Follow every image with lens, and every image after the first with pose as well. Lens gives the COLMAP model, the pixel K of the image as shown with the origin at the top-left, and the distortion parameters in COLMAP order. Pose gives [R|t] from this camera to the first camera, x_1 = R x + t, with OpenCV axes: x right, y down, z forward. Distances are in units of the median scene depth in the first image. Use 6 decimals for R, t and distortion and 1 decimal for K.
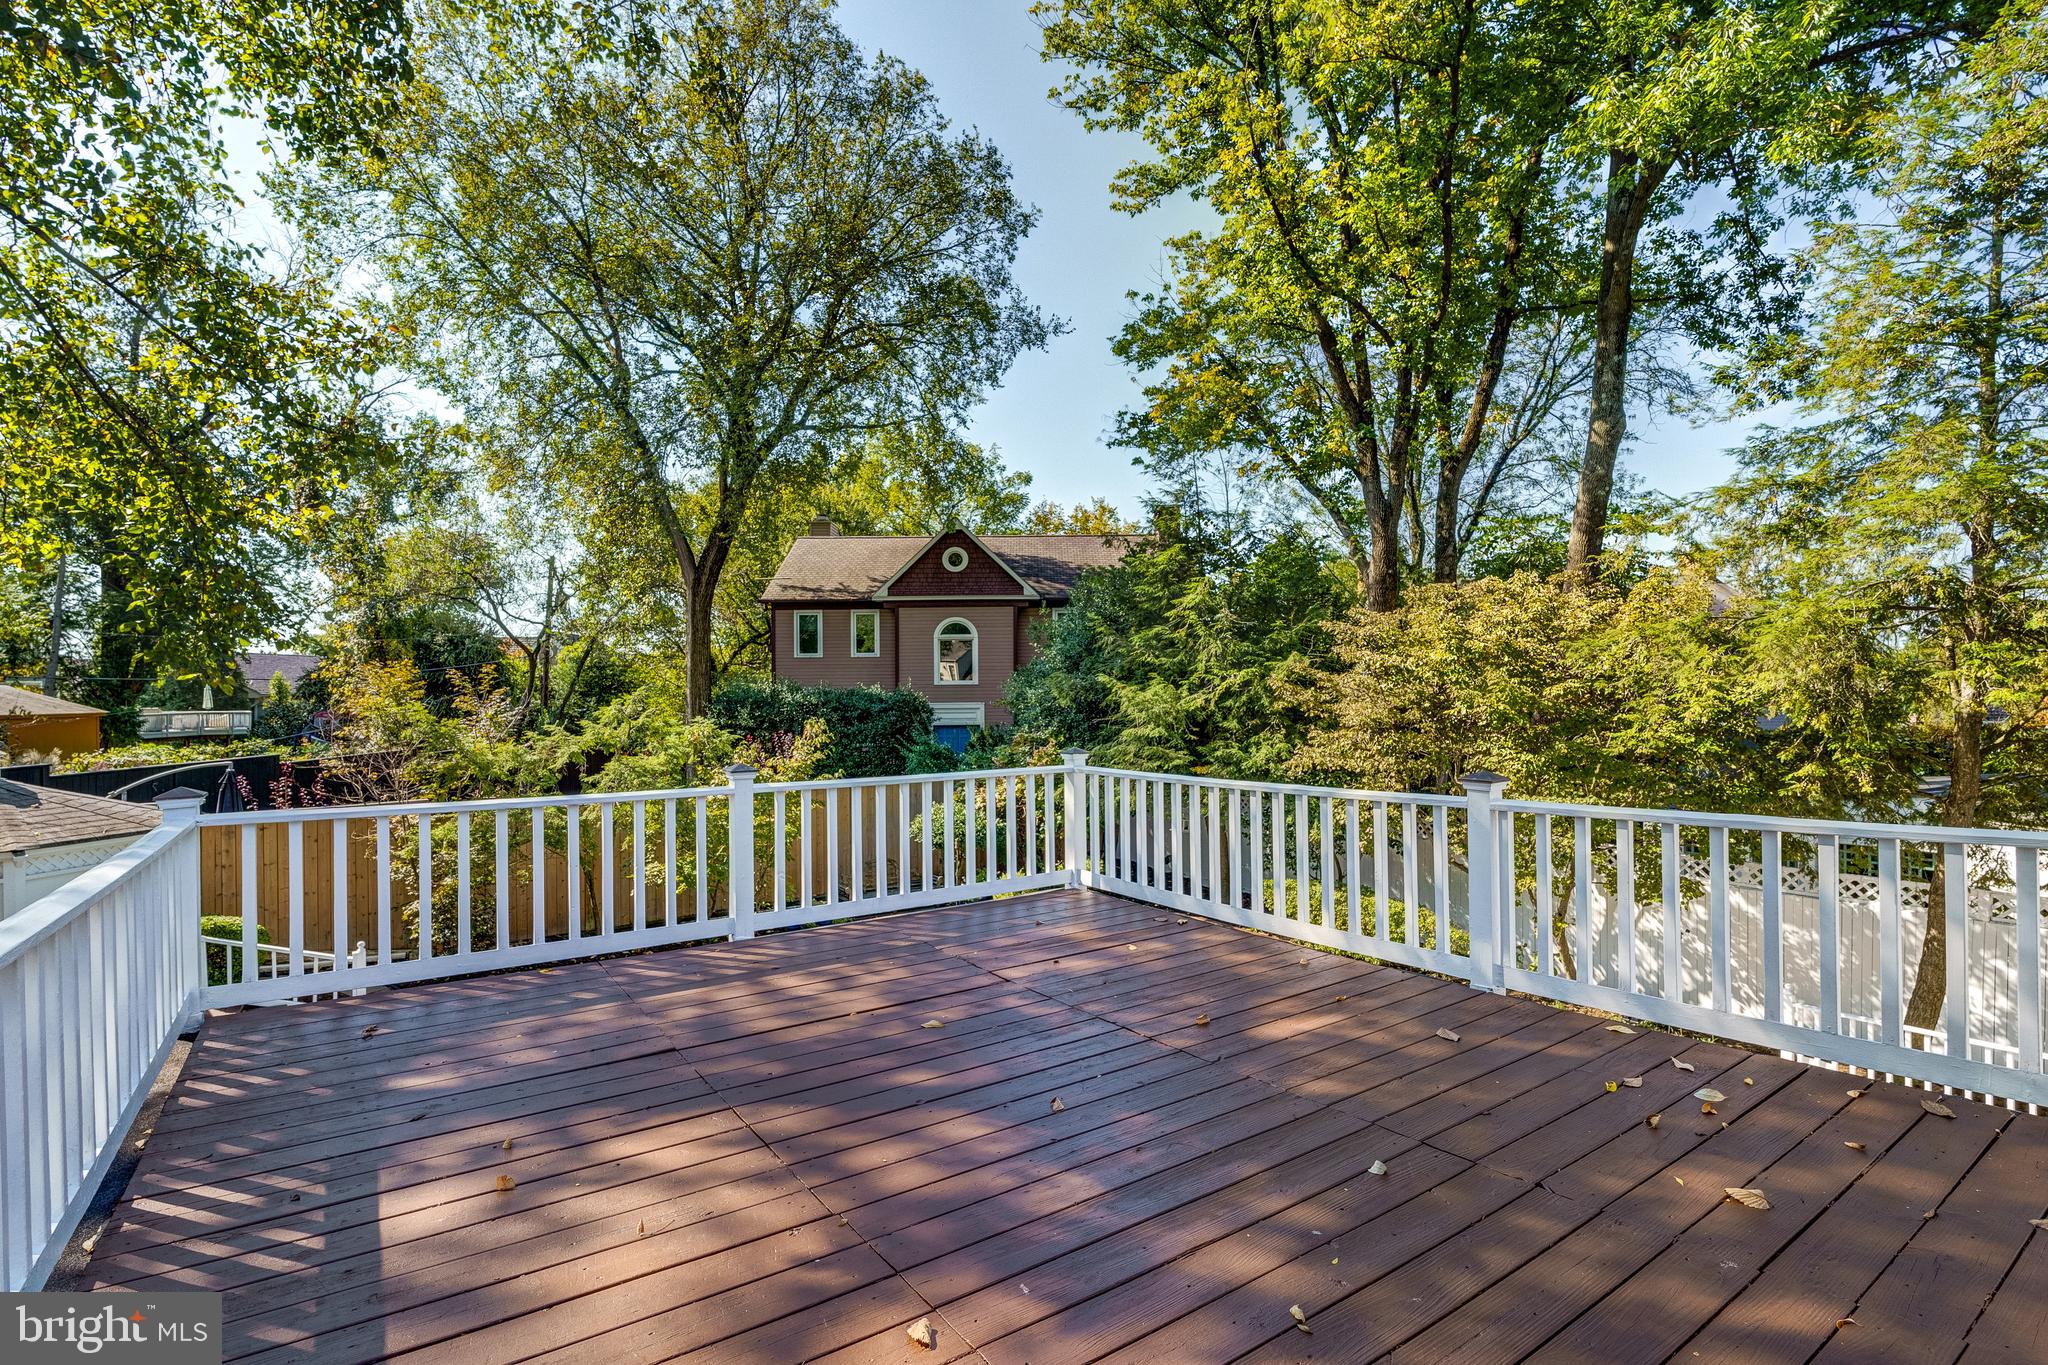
lens RADIAL K [[900.3, 0, 1030.1], [0, 900.3, 686.5], [0, 0, 1]] dist [-0.002955, 0.000319]
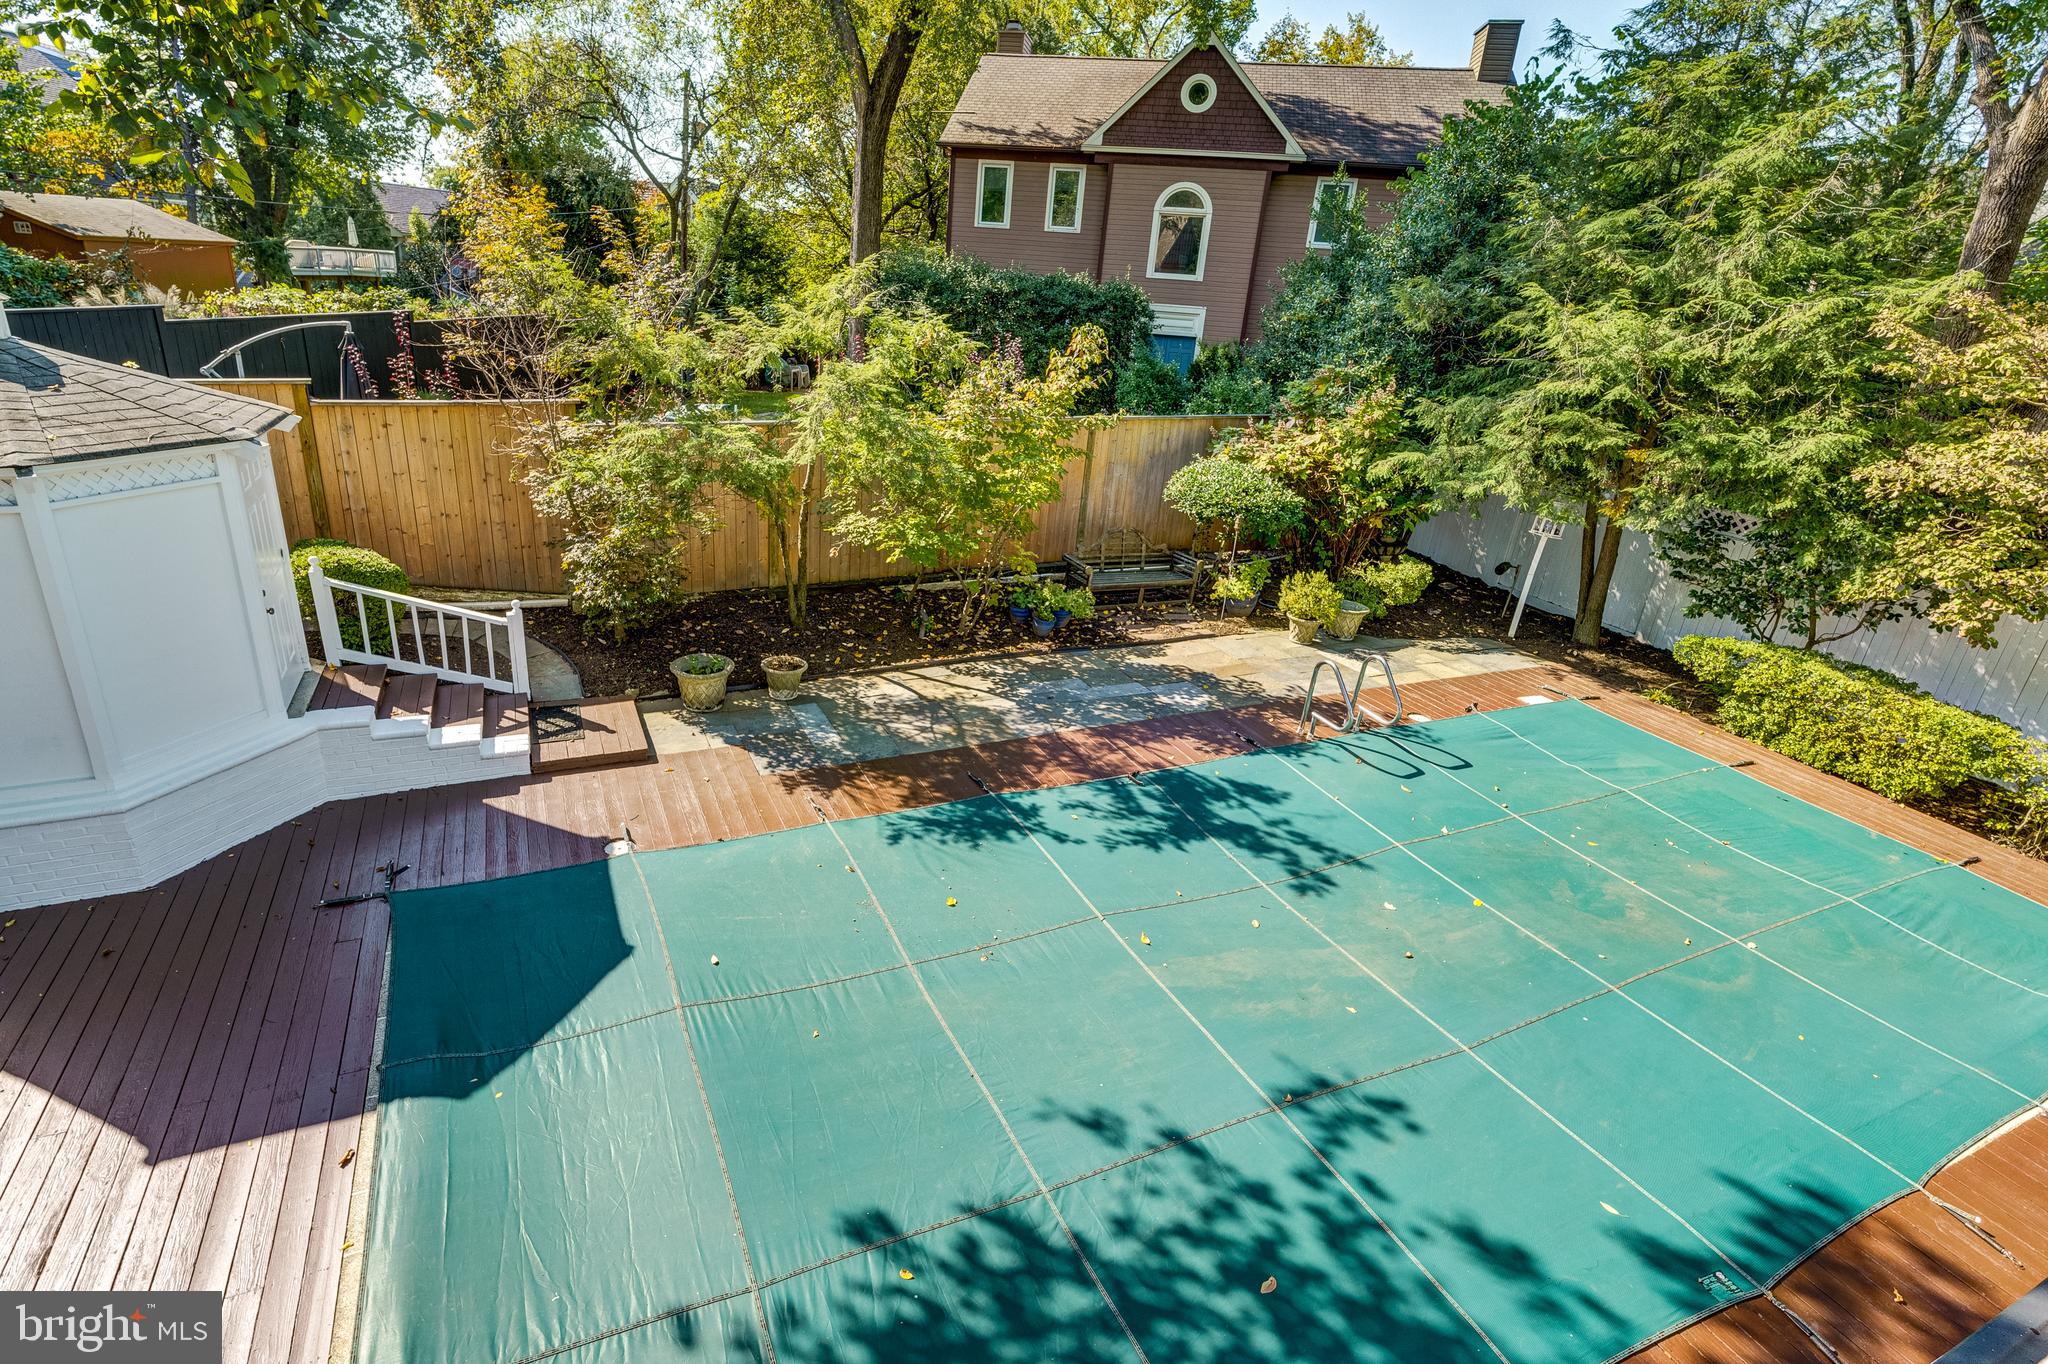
lens RADIAL K [[994.6, 0, 947.3], [0, 994.6, 679.1], [0, 0, 1]] dist [-0.001721, -0.000315]
pose [[0.967005, 0.157453, -0.200276, -0.063500], [-0.070679, 0.921092, 0.382876, 0.001230], [0.244758, -0.356088, 0.901829, 0.091218]]
